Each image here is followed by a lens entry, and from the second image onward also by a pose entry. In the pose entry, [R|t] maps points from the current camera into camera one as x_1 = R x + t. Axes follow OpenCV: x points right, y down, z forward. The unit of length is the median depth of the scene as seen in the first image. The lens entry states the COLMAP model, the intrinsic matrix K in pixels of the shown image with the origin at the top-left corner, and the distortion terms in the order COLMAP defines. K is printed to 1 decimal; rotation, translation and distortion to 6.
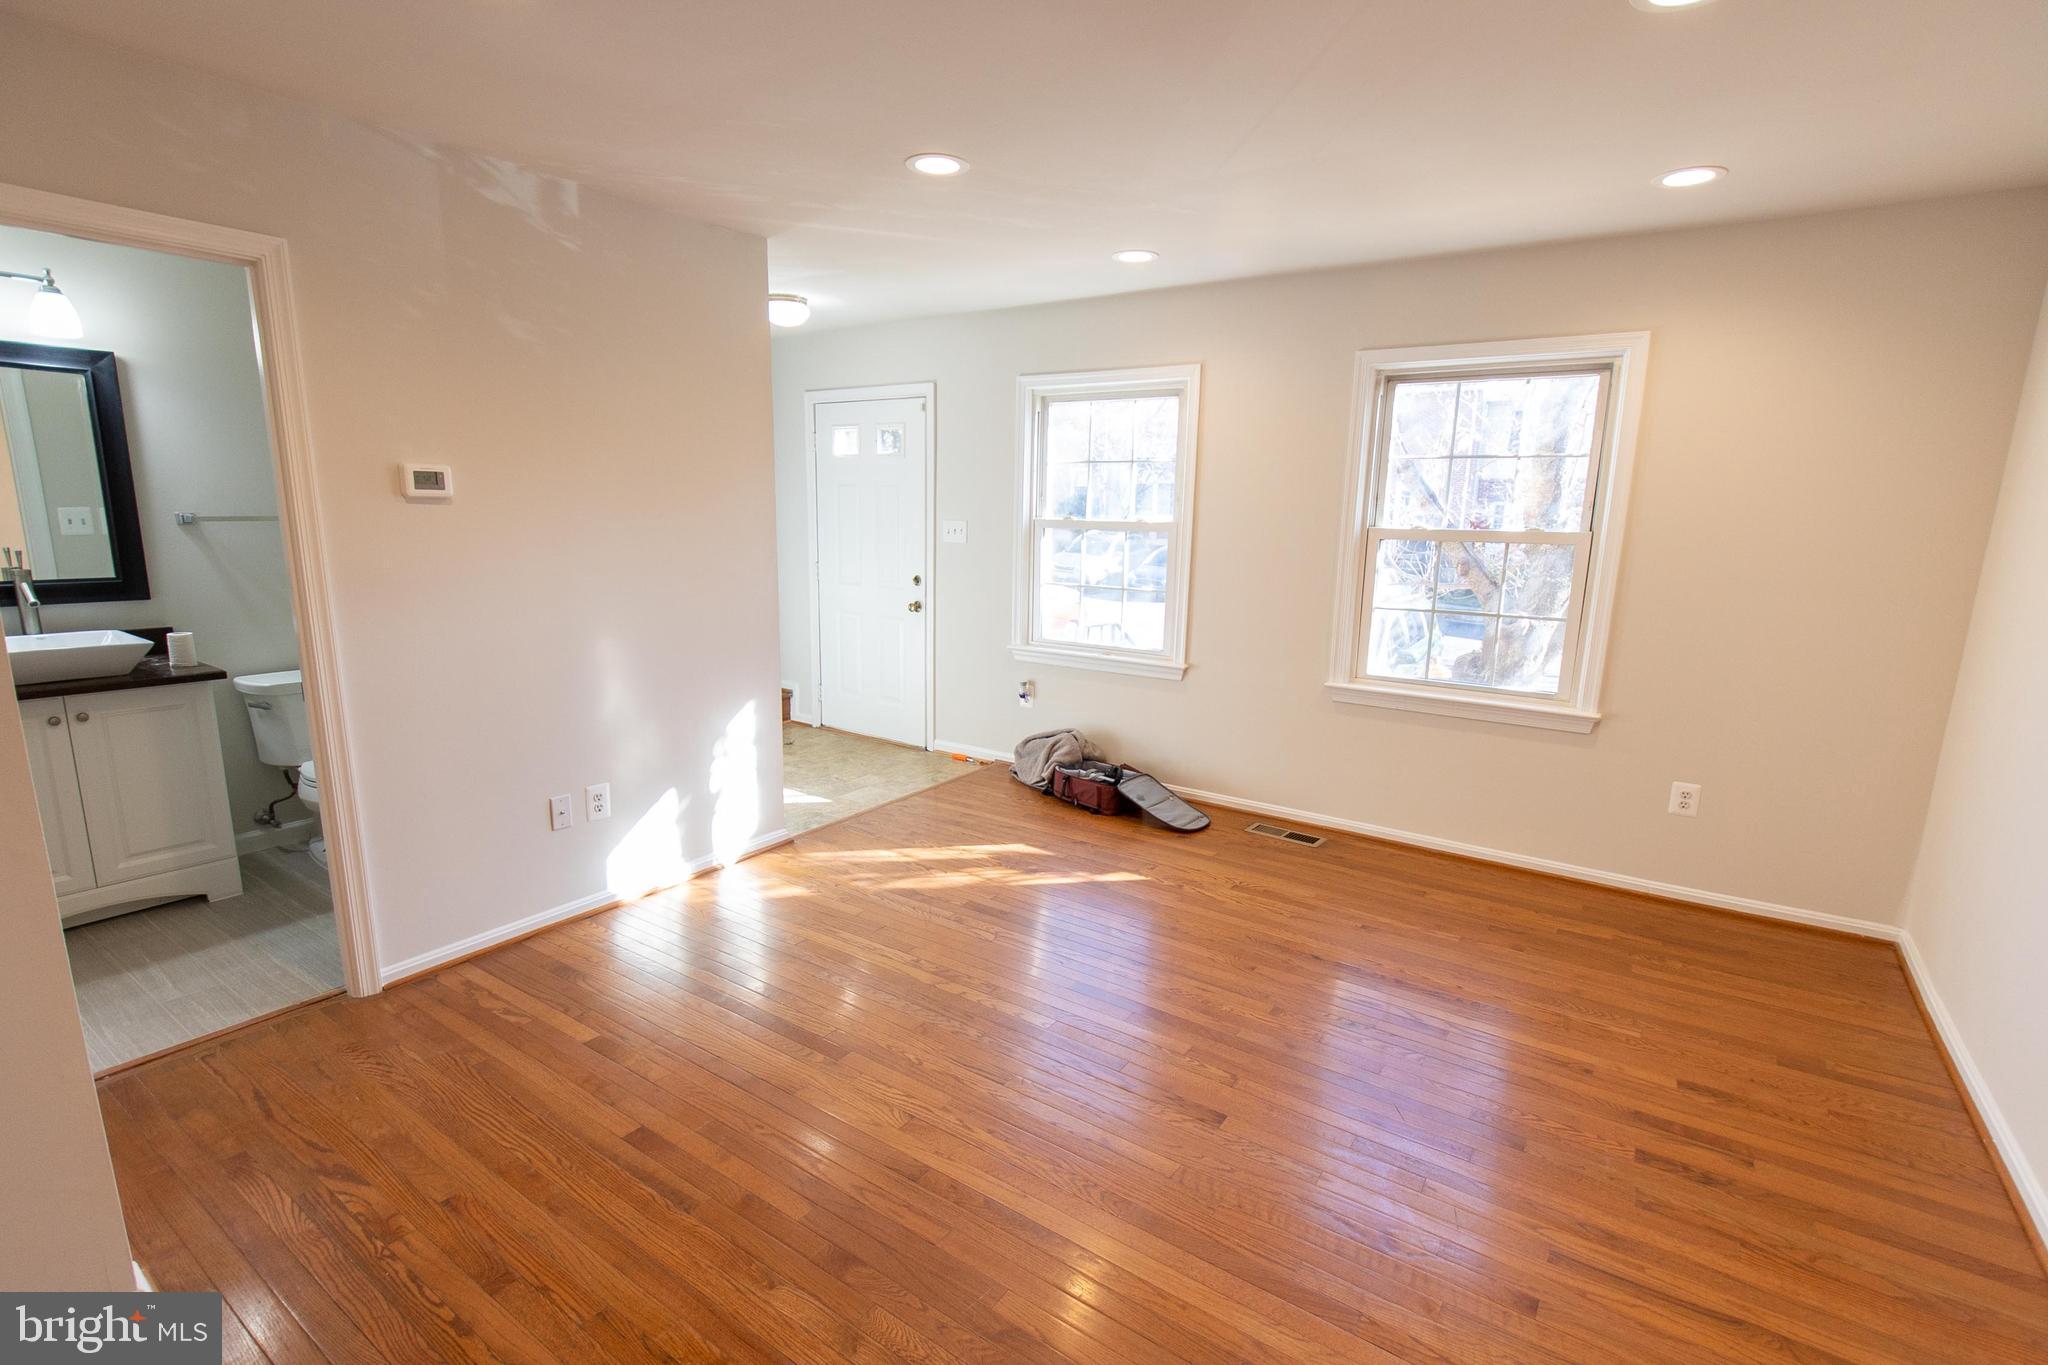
lens RADIAL K [[949.8, 0, 1029.5], [0, 949.8, 695.3], [0, 0, 1]] dist [0.008409, -0.008097]
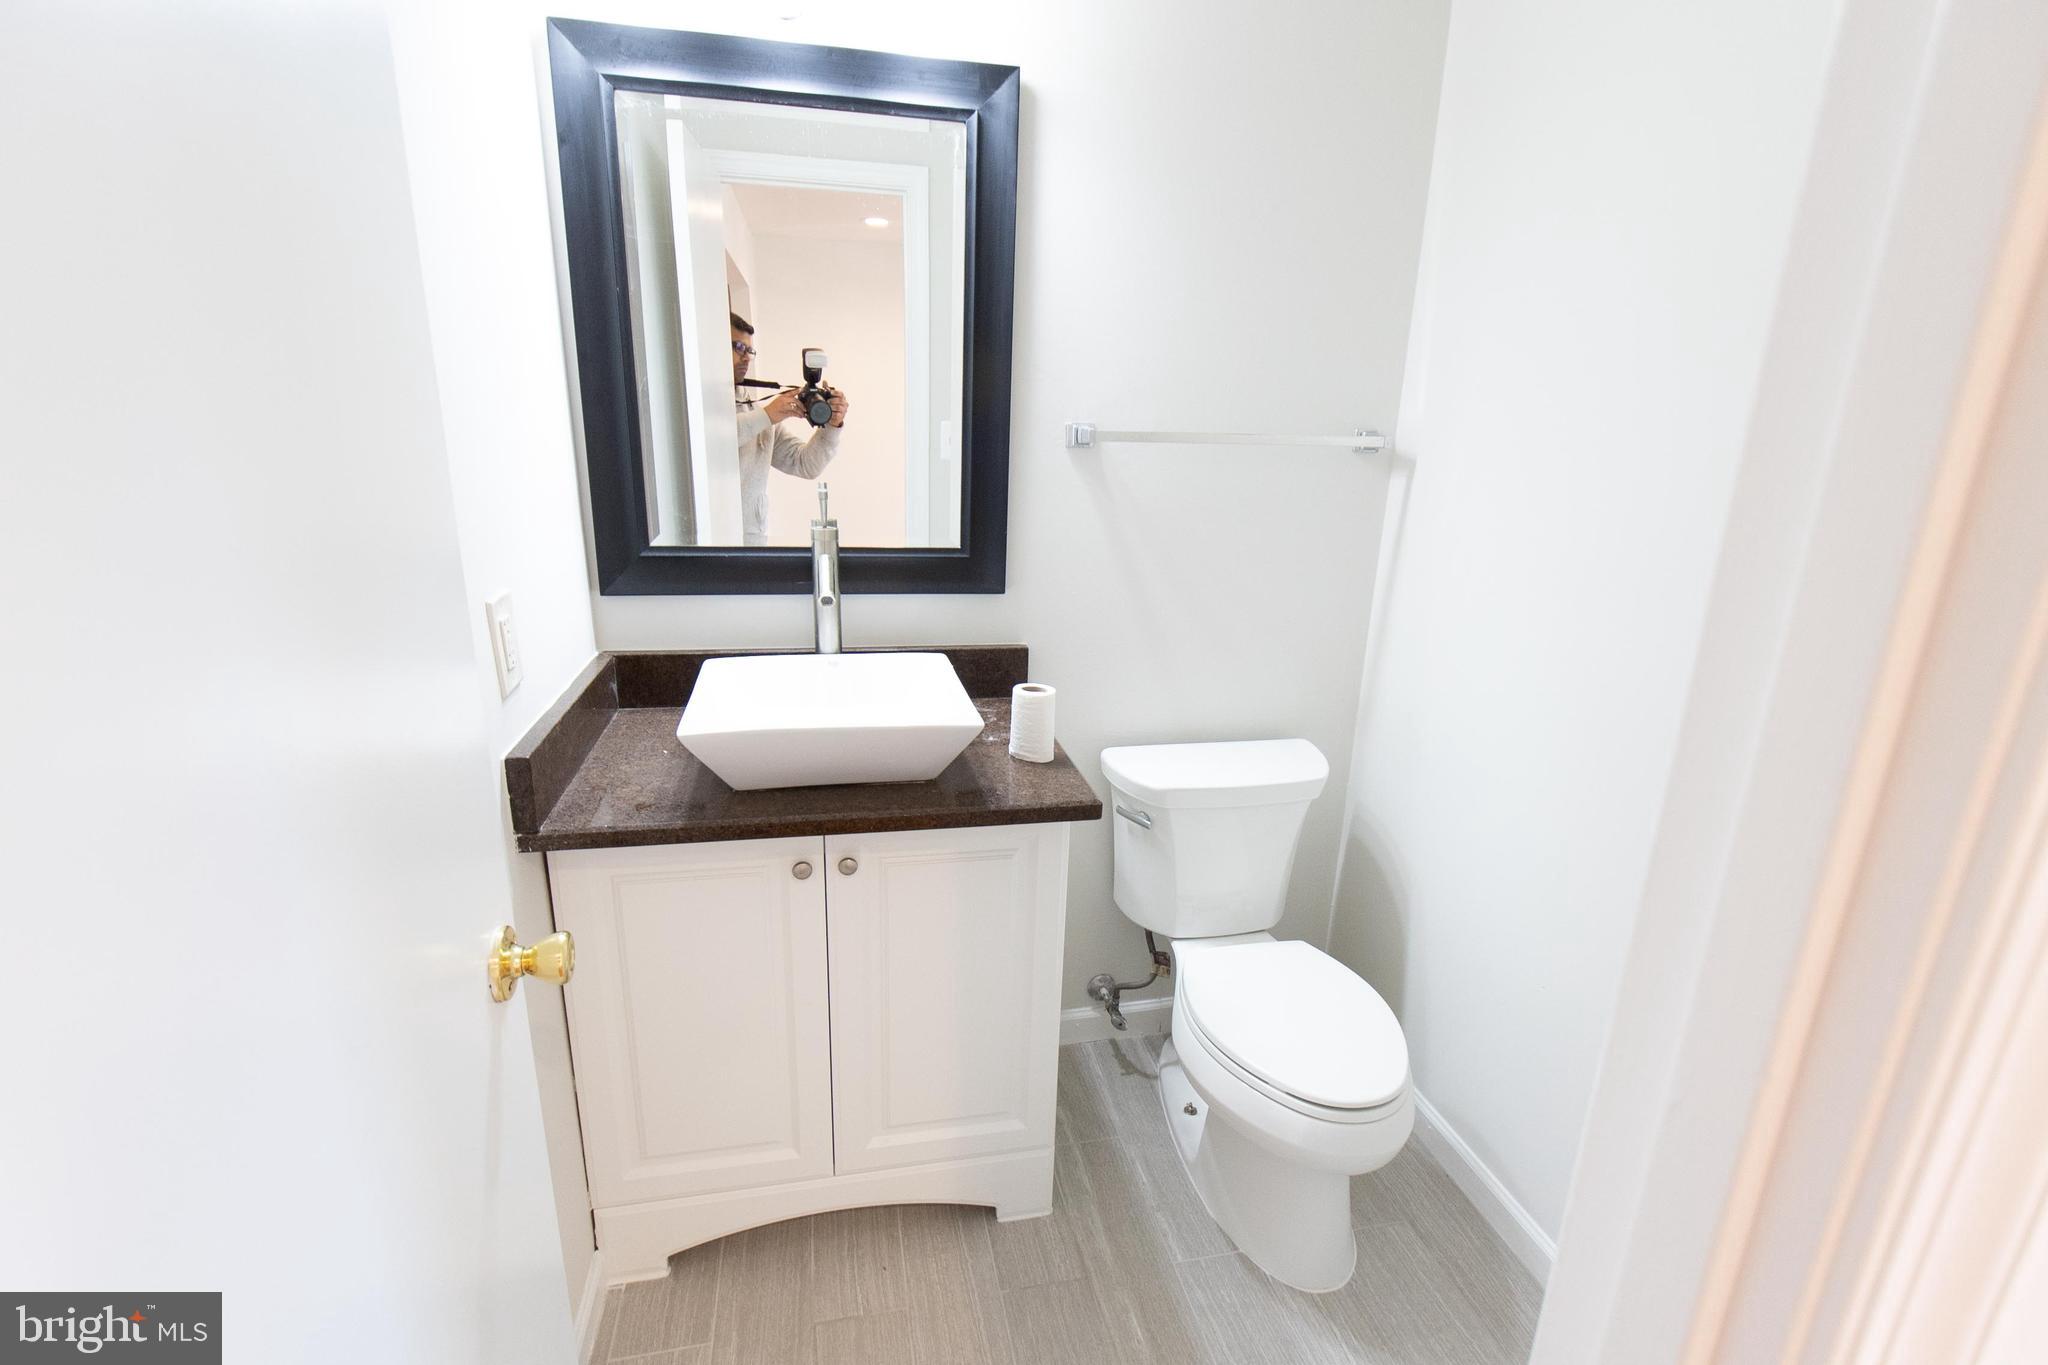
lens RADIAL K [[949.8, 0, 1022.6], [0, 949.8, 678.7], [0, 0, 1]] dist [0.008409, -0.008097]
pose [[0.724578, 0.188972, -0.662780, -0.595019], [-0.150294, 0.981855, 0.115639, -0.121442], [0.672606, 0.015822, 0.739832, 0.657077]]
